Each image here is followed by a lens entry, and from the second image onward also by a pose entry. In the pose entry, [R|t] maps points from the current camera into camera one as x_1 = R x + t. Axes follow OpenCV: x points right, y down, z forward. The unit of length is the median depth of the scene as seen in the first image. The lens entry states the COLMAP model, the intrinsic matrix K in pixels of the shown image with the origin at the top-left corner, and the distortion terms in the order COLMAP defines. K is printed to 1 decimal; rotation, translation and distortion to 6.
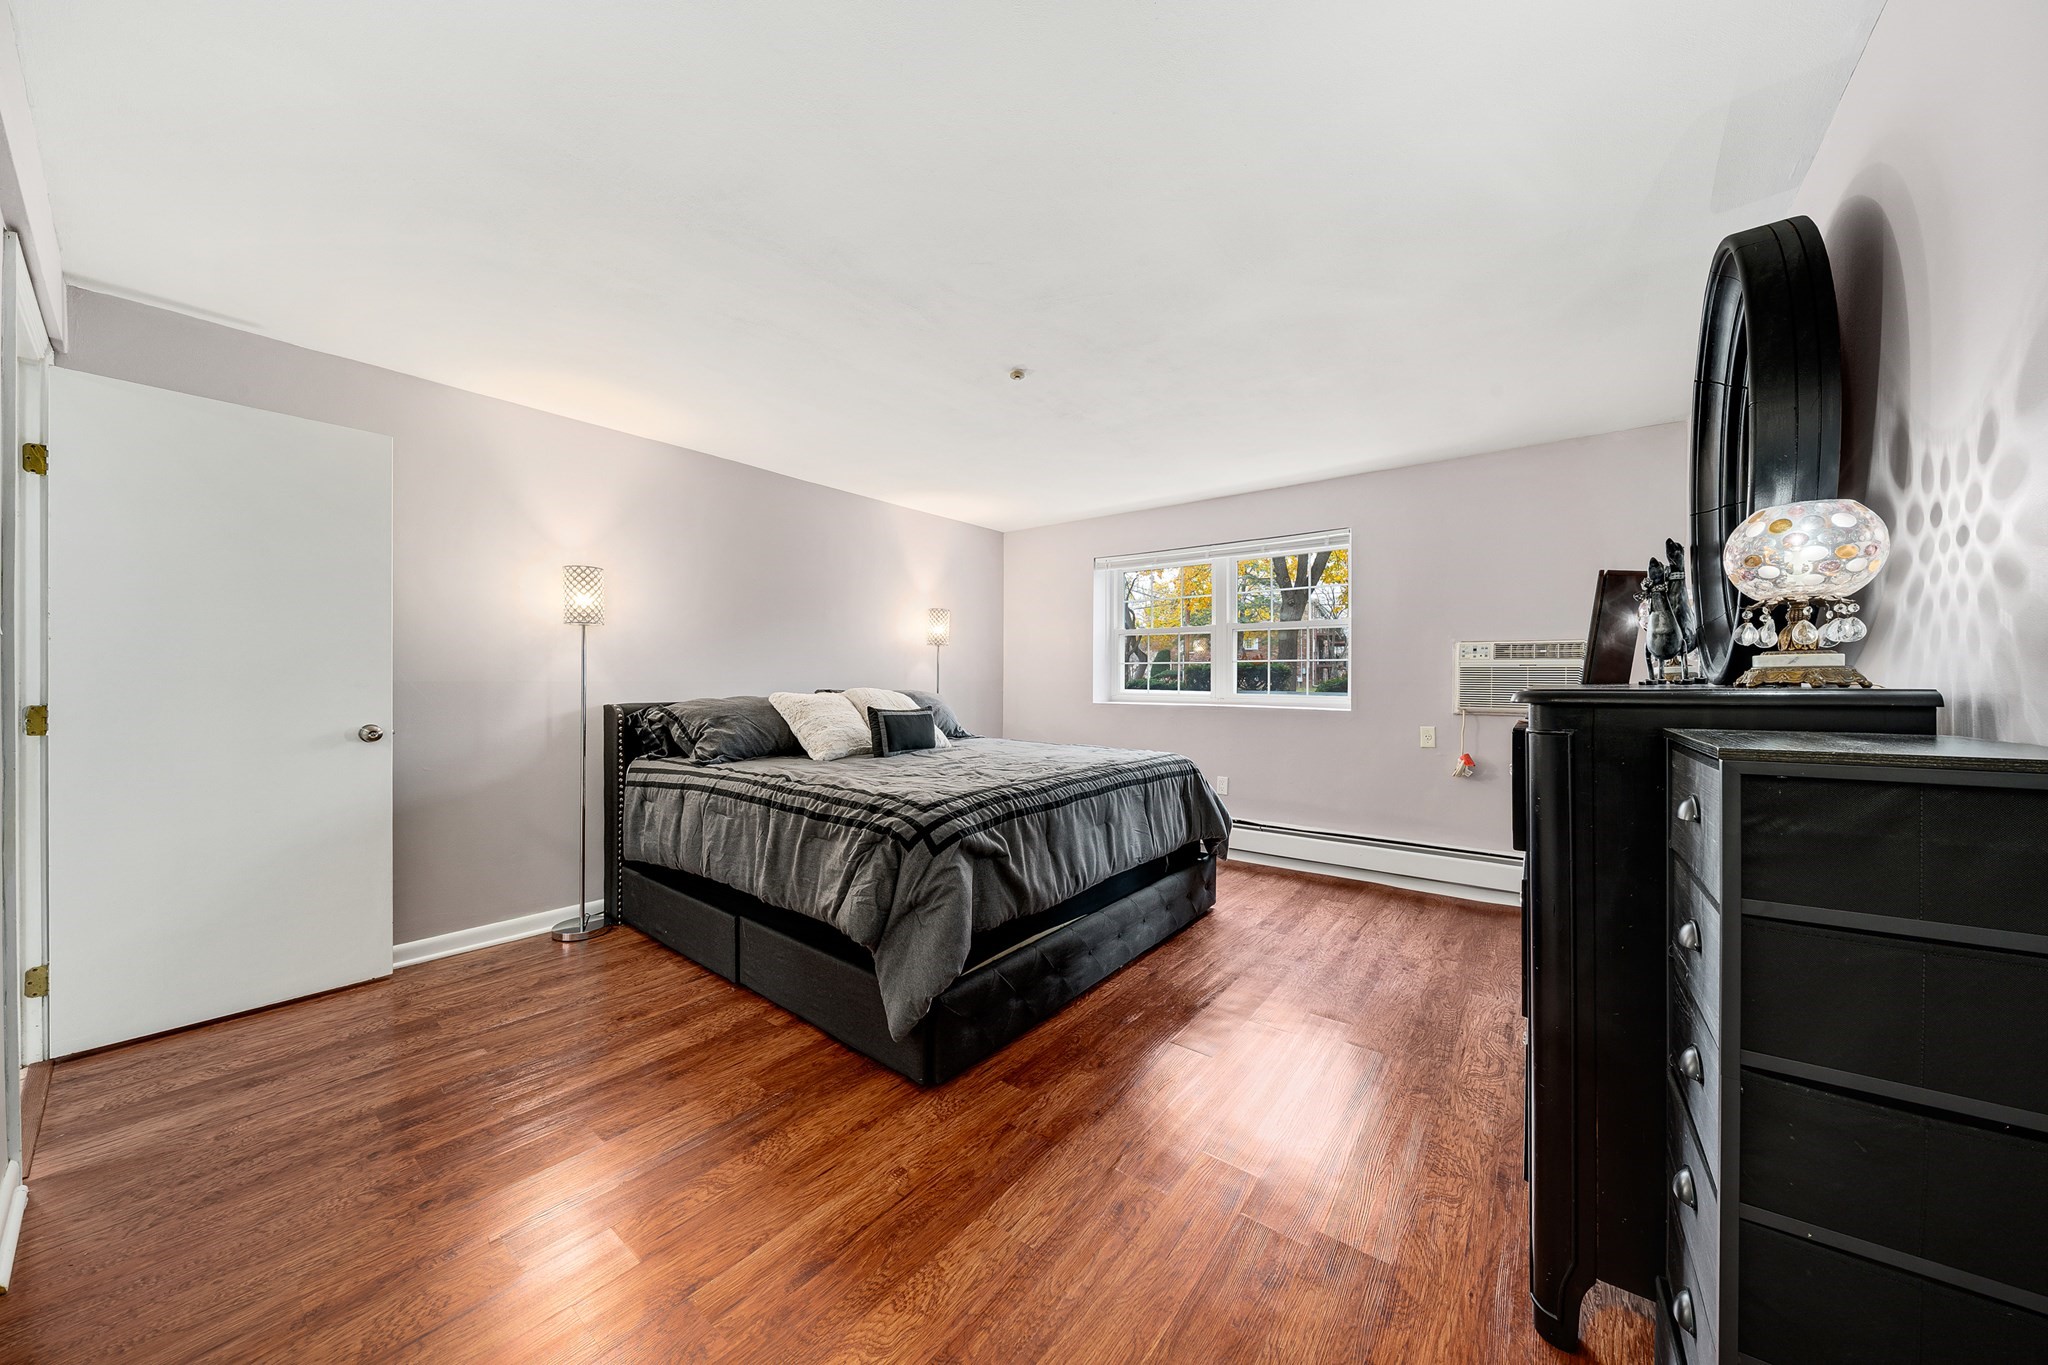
lens RADIAL K [[690.0, 0, 1017.7], [0, 690.0, 676.5], [0, 0, 1]] dist [-0.009172, -0.000128]
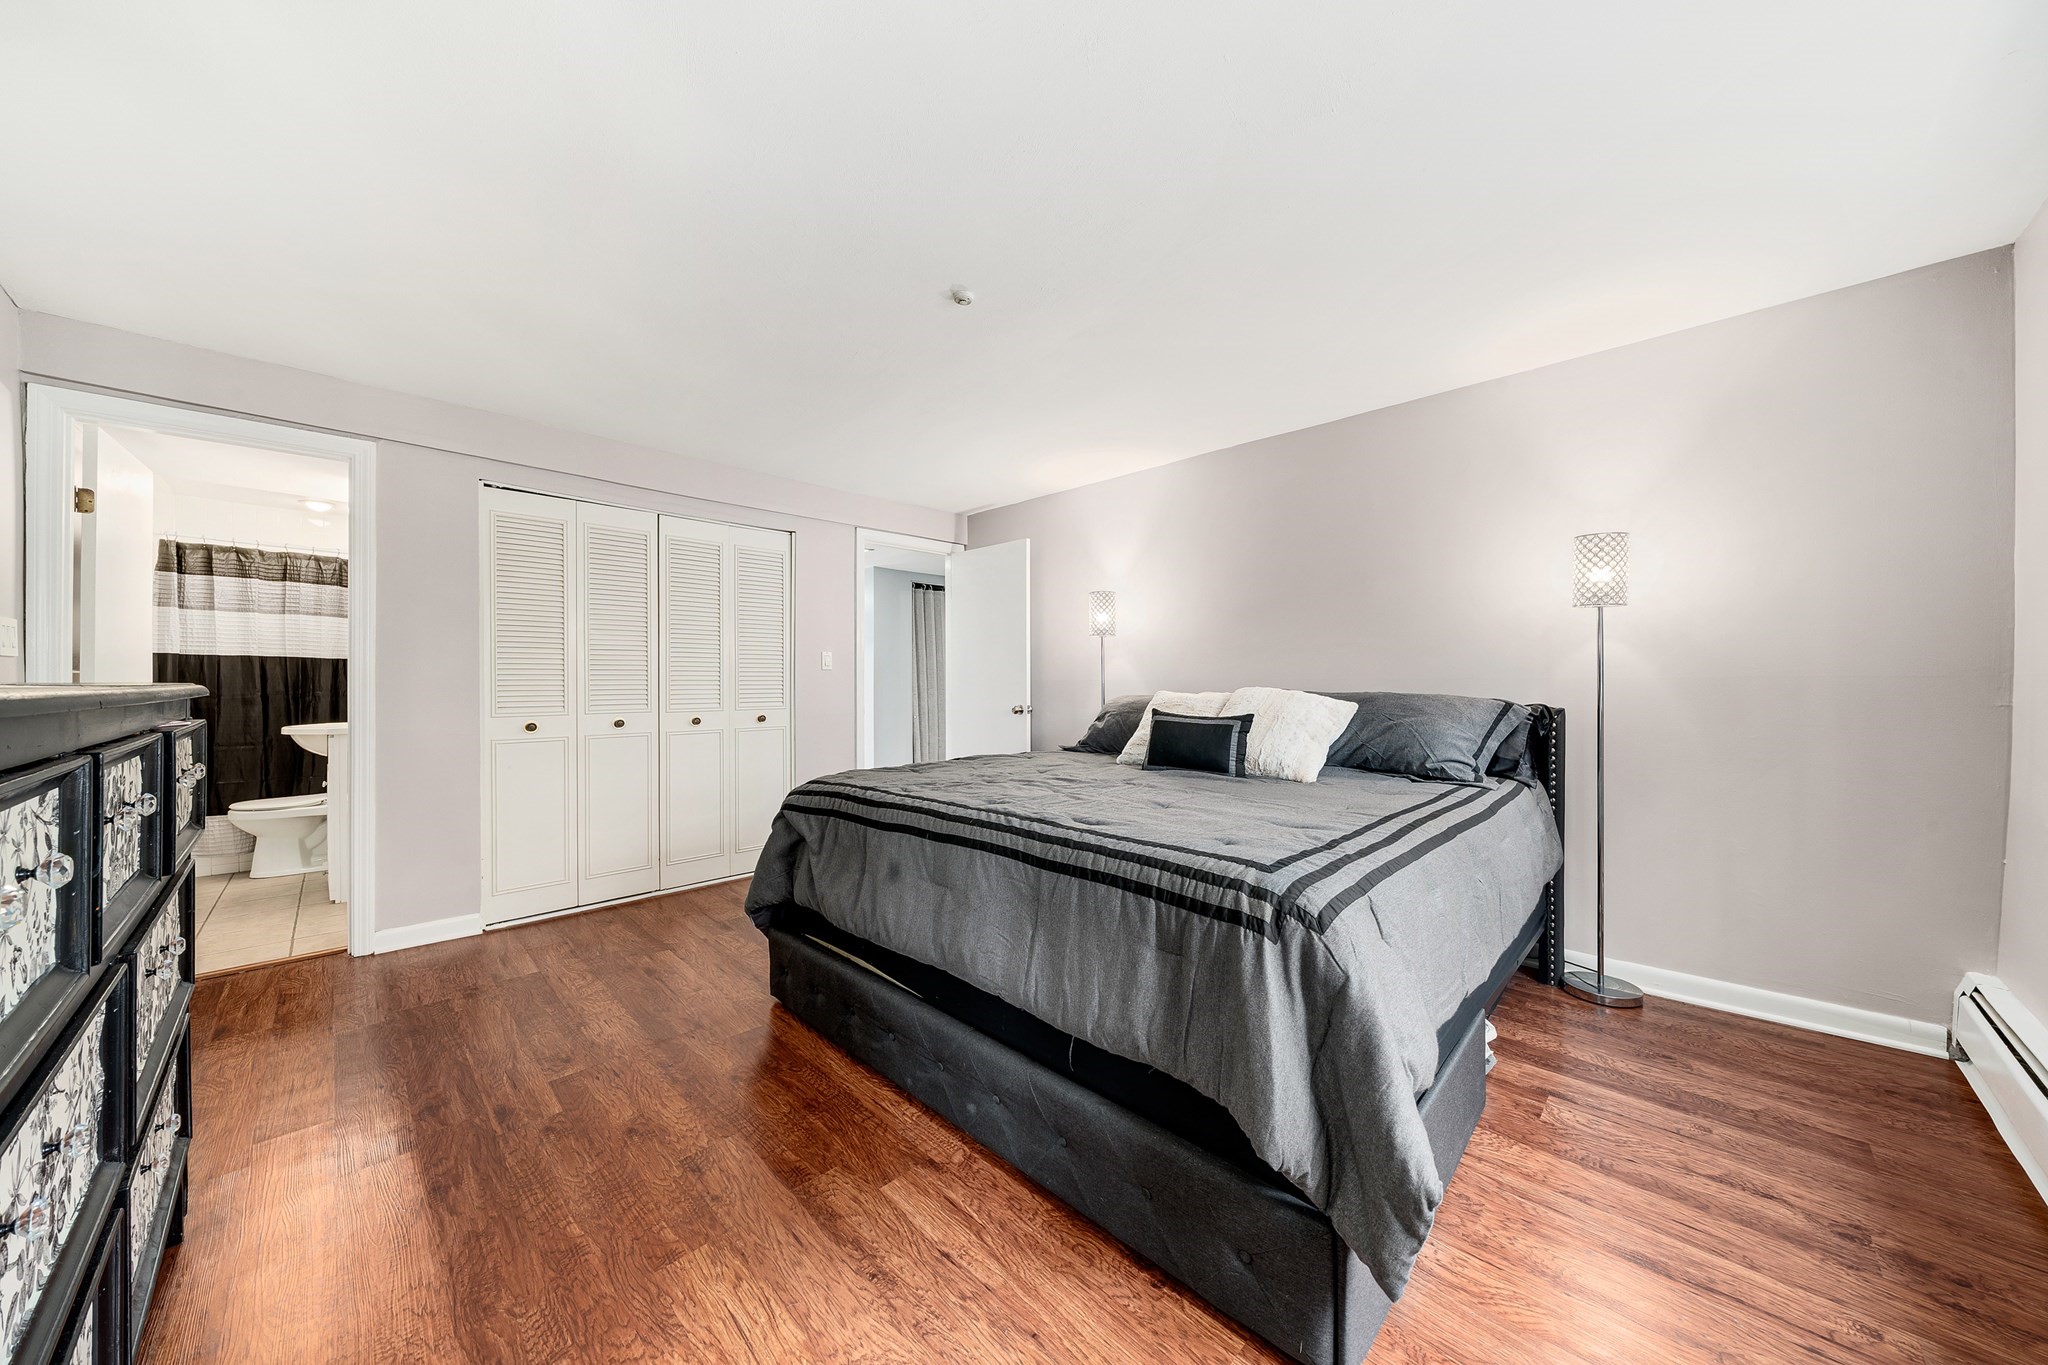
lens RADIAL K [[690.0, 0, 1017.7], [0, 690.0, 676.5], [0, 0, 1]] dist [-0.009172, -0.000128]
pose [[-0.108218, 0.002951, -0.994123, 0.789225], [0.011640, 0.999931, 0.001701, 0.002252], [0.994059, -0.011387, -0.108244, 1.143793]]
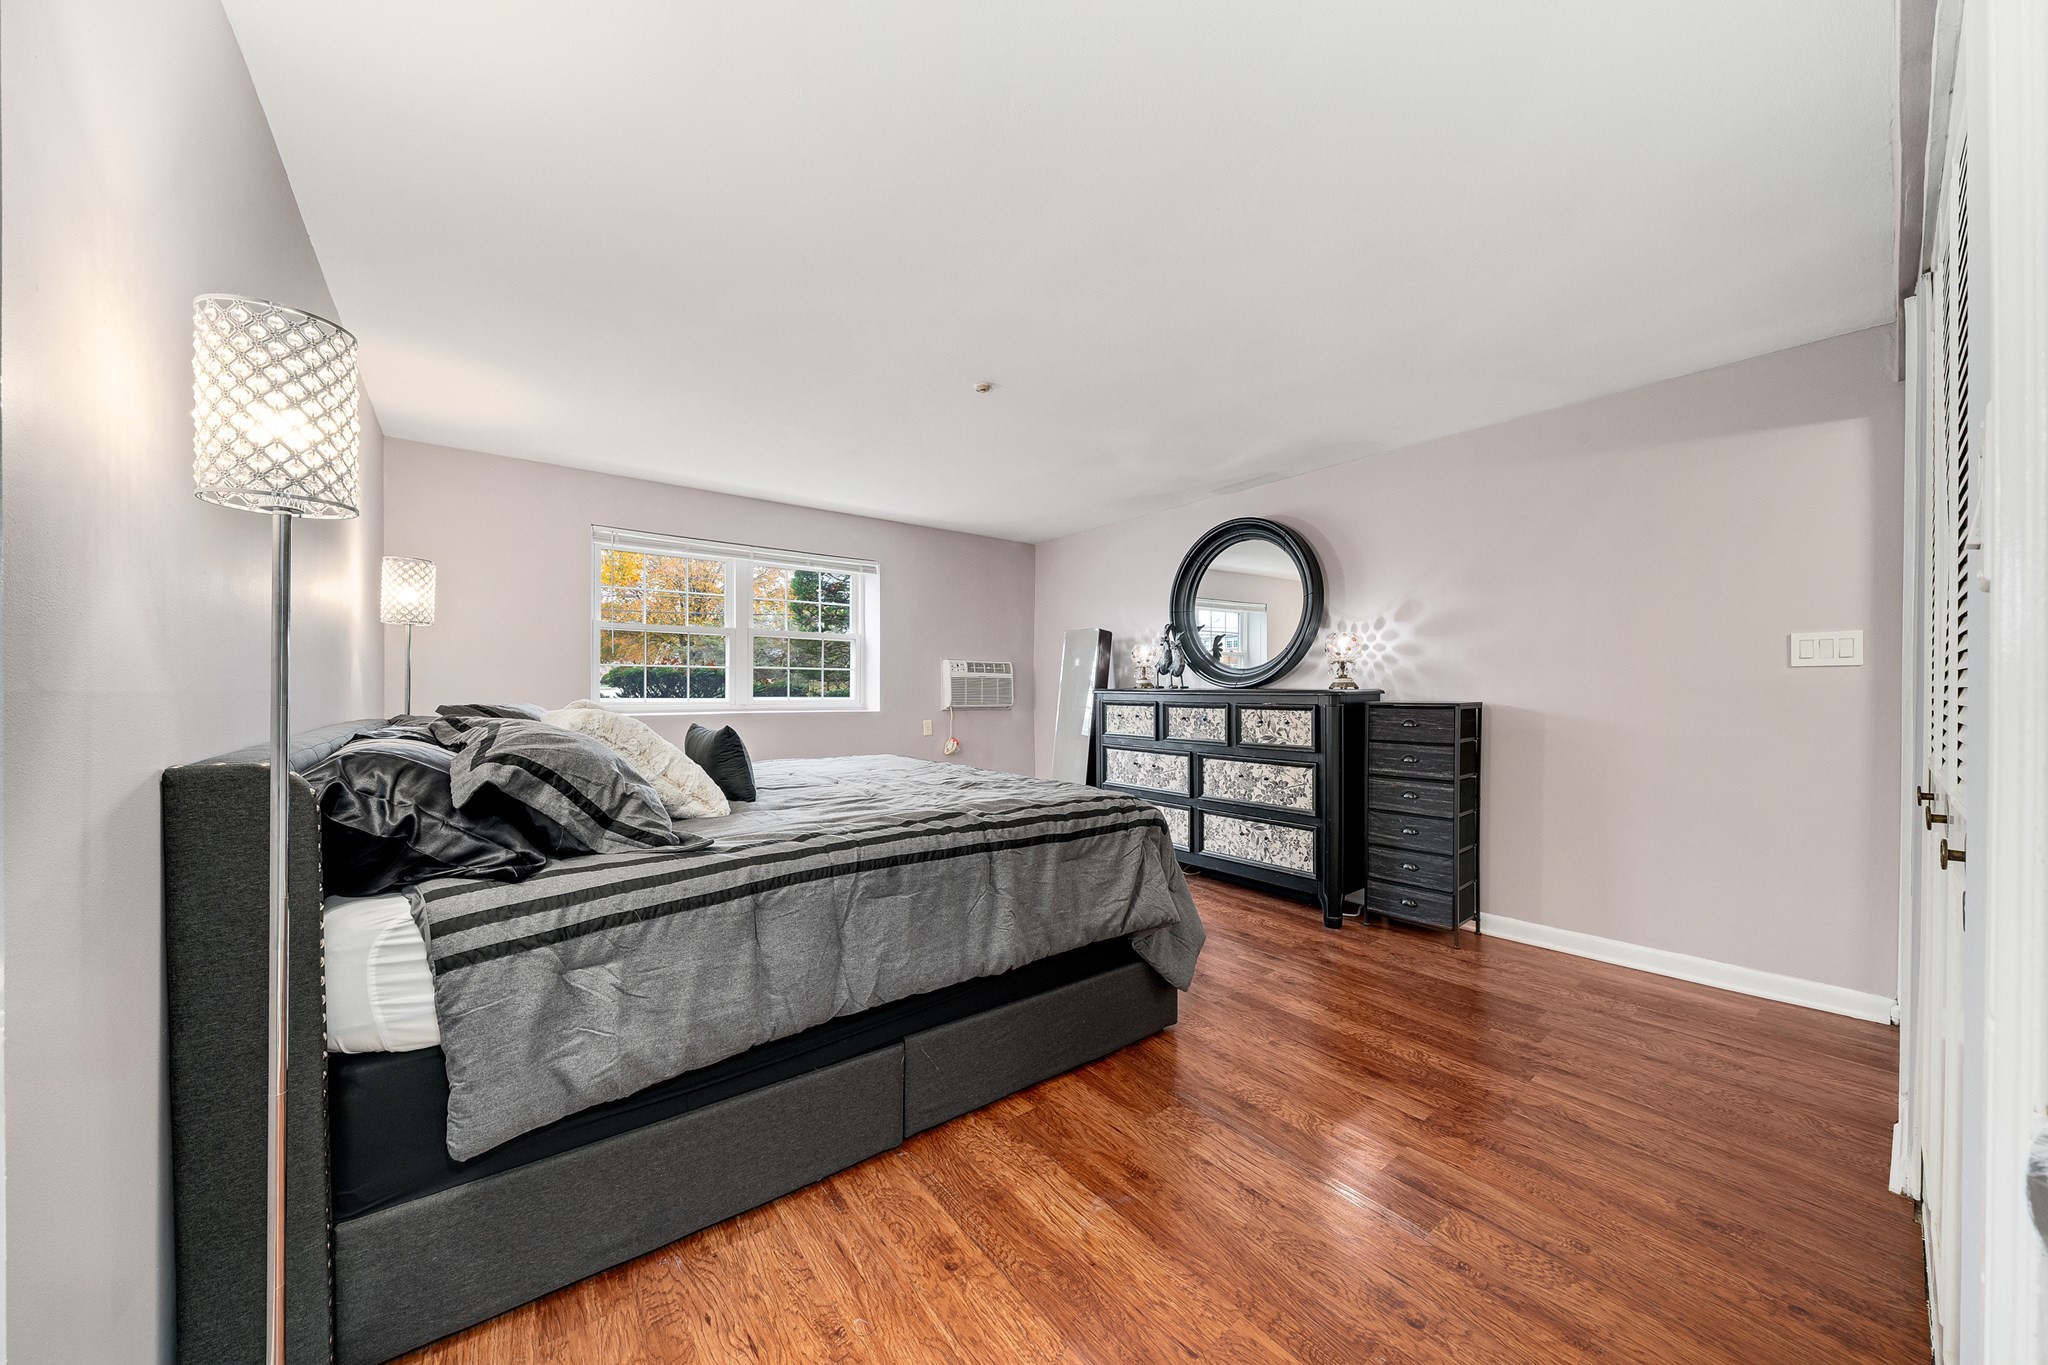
lens RADIAL K [[711.6, 0, 998.8], [0, 711.6, 683.5], [0, 0, 1]] dist [-0.010075, -0.000188]
pose [[0.242617, 0.003478, 0.970116, -1.006738], [-0.006132, 0.999979, -0.002052, 0.002753], [-0.970103, -0.005451, 0.242633, 0.712072]]
